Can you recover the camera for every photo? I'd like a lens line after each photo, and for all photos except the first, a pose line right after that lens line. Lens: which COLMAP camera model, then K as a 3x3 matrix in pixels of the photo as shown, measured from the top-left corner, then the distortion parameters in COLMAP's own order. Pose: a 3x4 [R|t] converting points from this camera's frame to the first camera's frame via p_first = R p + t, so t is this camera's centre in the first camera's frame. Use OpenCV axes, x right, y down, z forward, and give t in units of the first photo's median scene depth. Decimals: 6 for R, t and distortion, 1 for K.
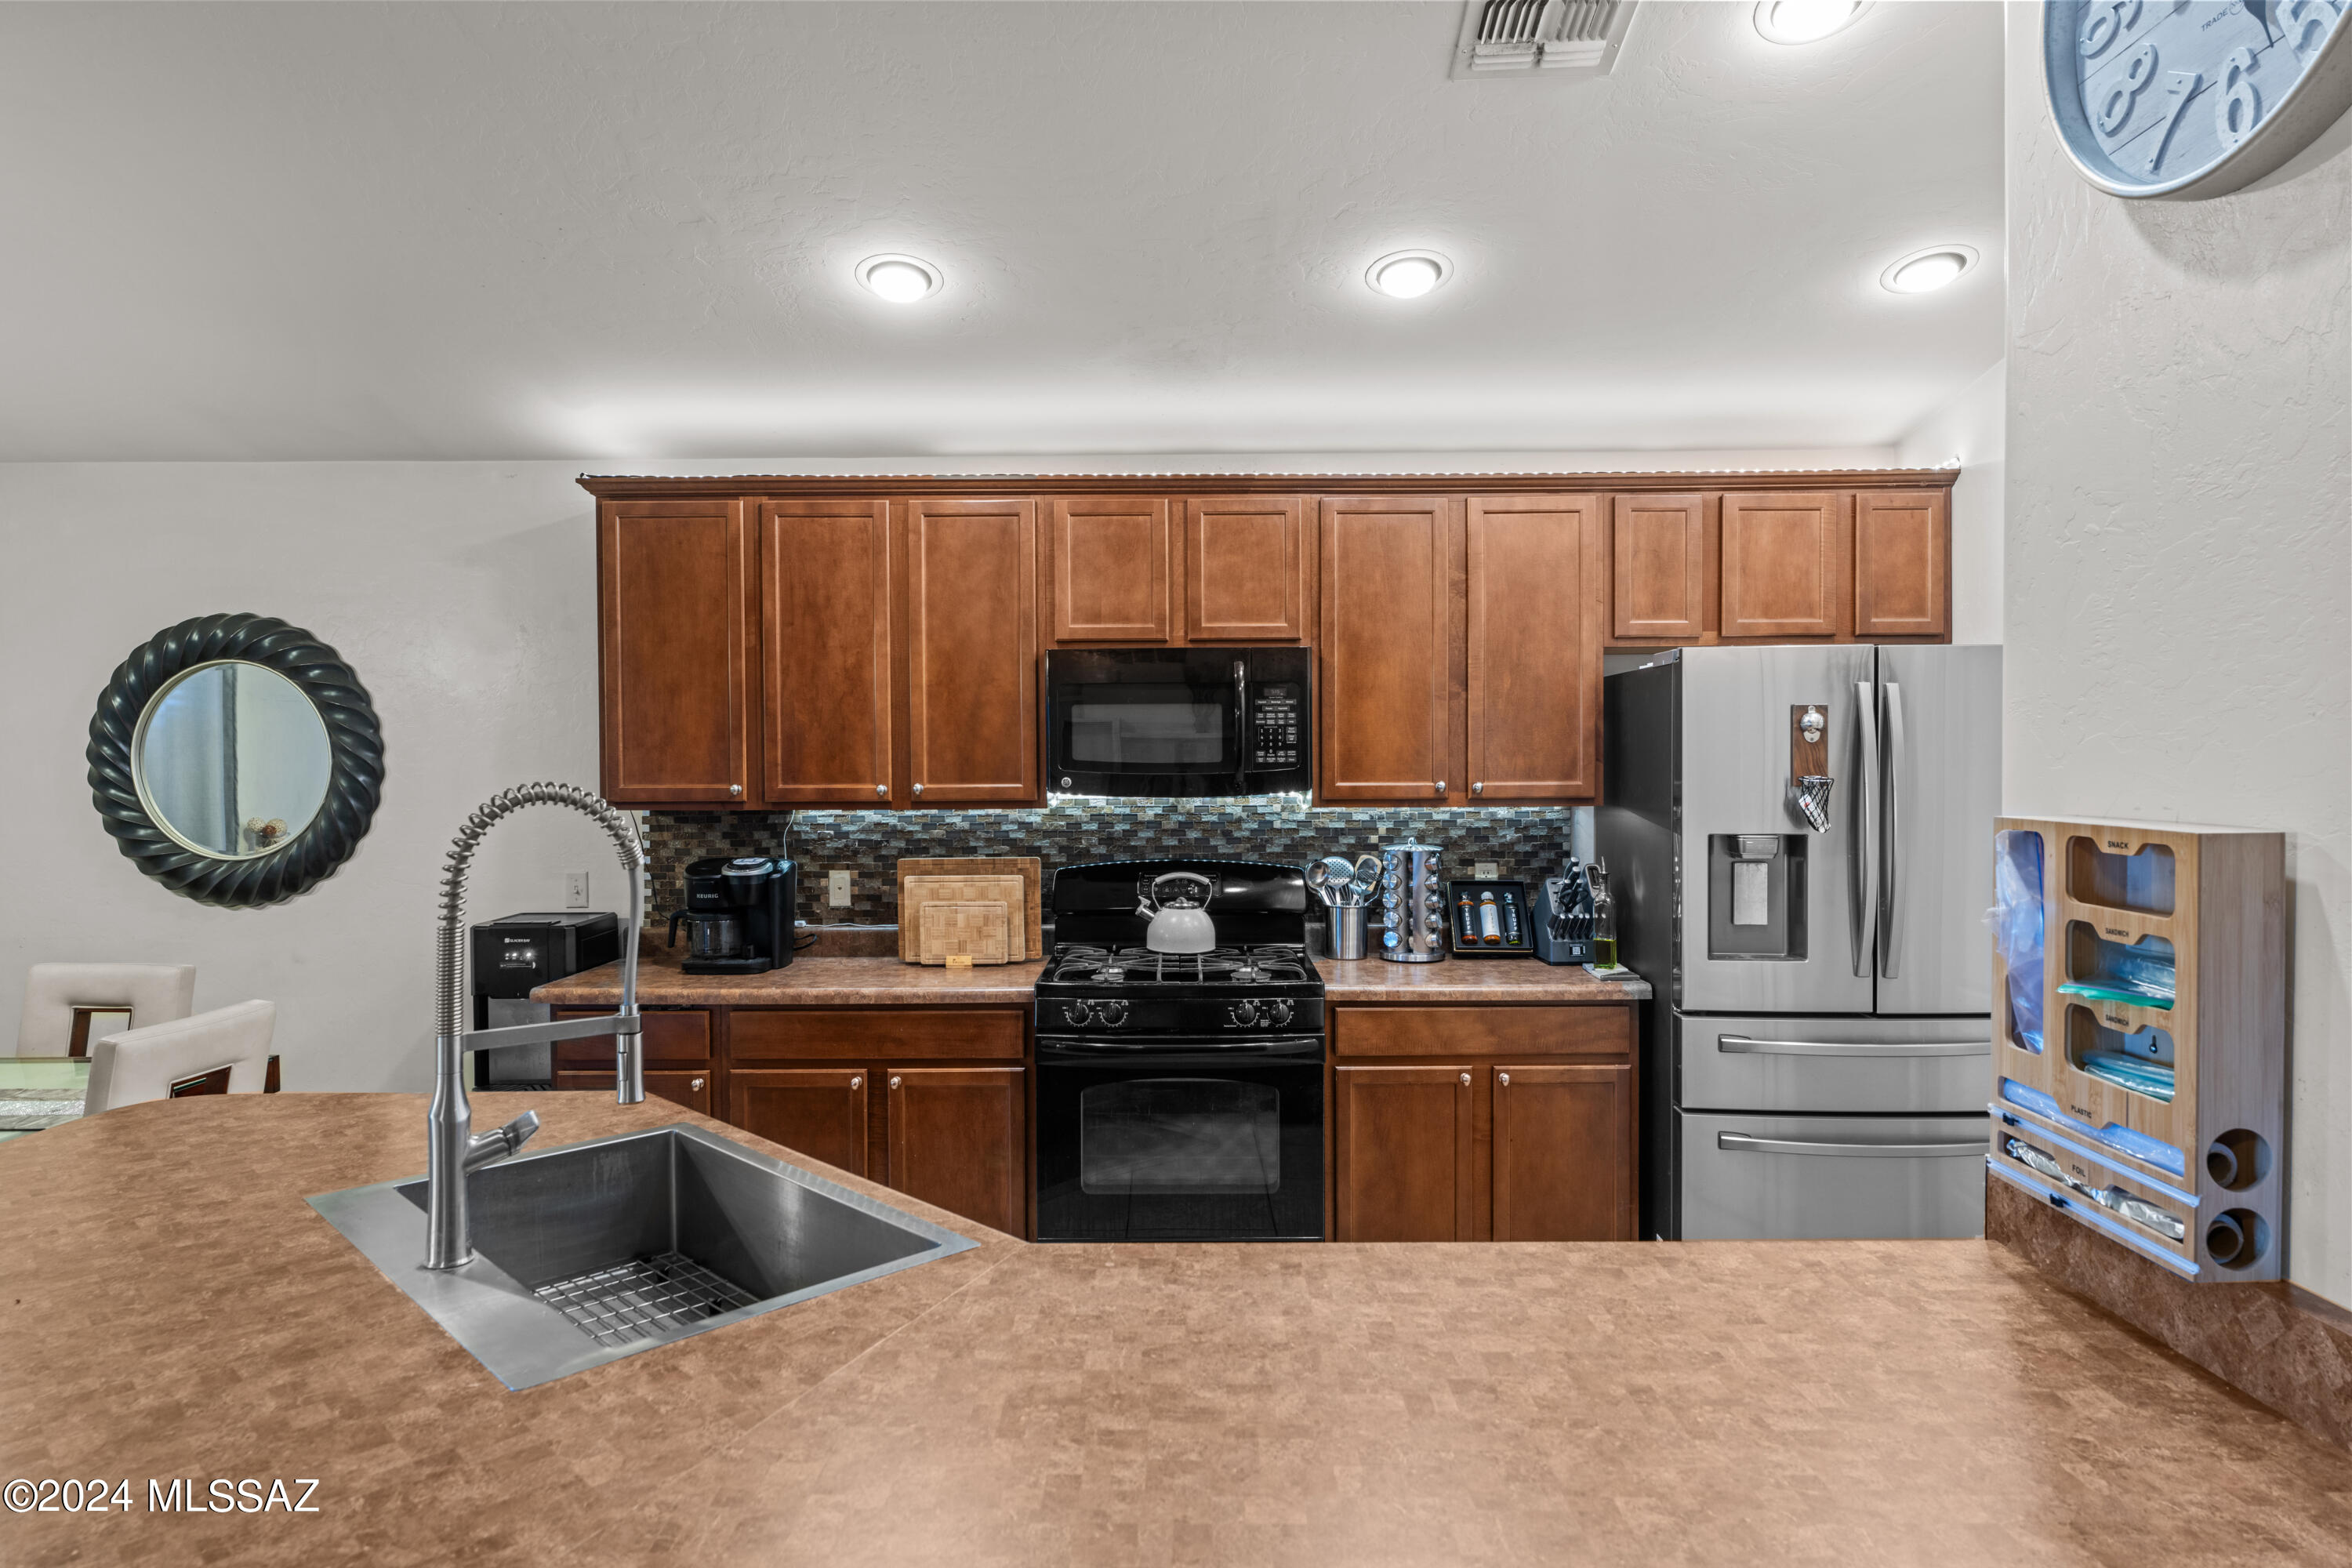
lens RADIAL K [[1360.0, 0, 1174.9], [0, 1360.0, 789.0], [0, 0, 1]] dist [0.000511, -0.002051]
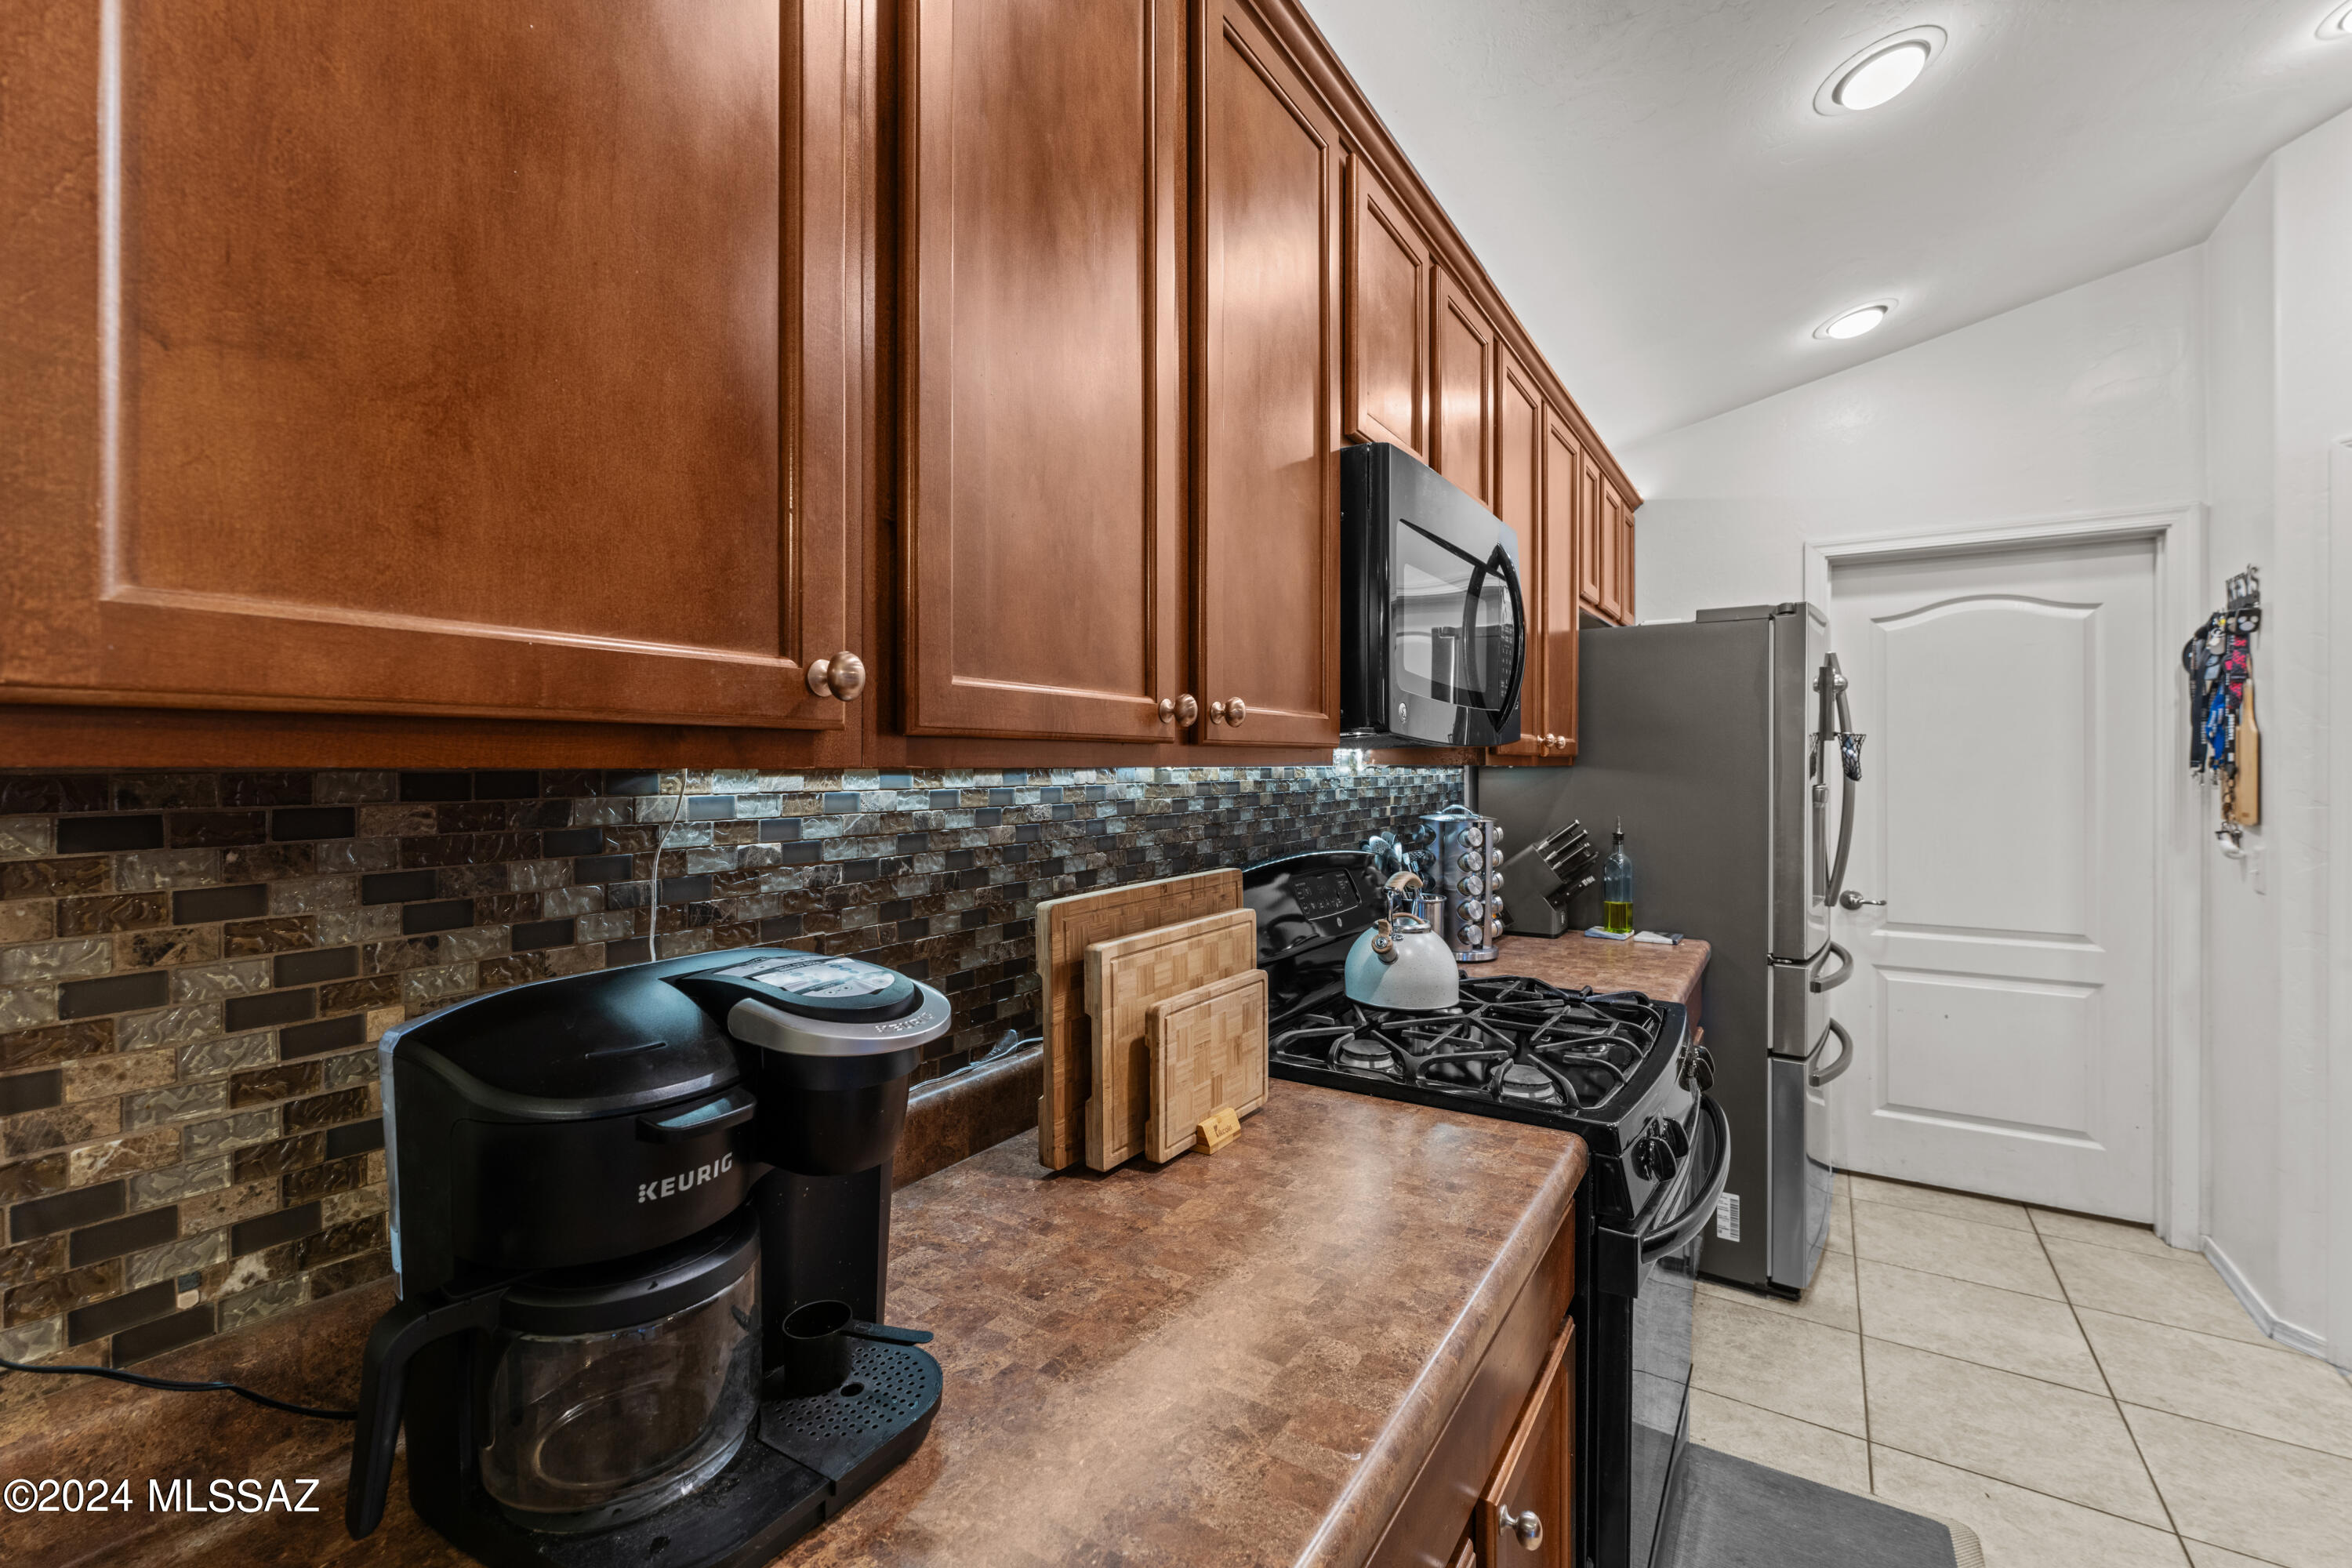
lens RADIAL K [[996.4, 0, 1173.7], [0, 996.4, 766.9], [0, 0, 1]] dist [-0.001789, -0.000451]
pose [[0.540734, 0.003305, 0.841187, -0.432873], [0.015712, 0.999778, -0.014028, 0.019059], [-0.841047, 0.020802, 0.540562, 0.853913]]
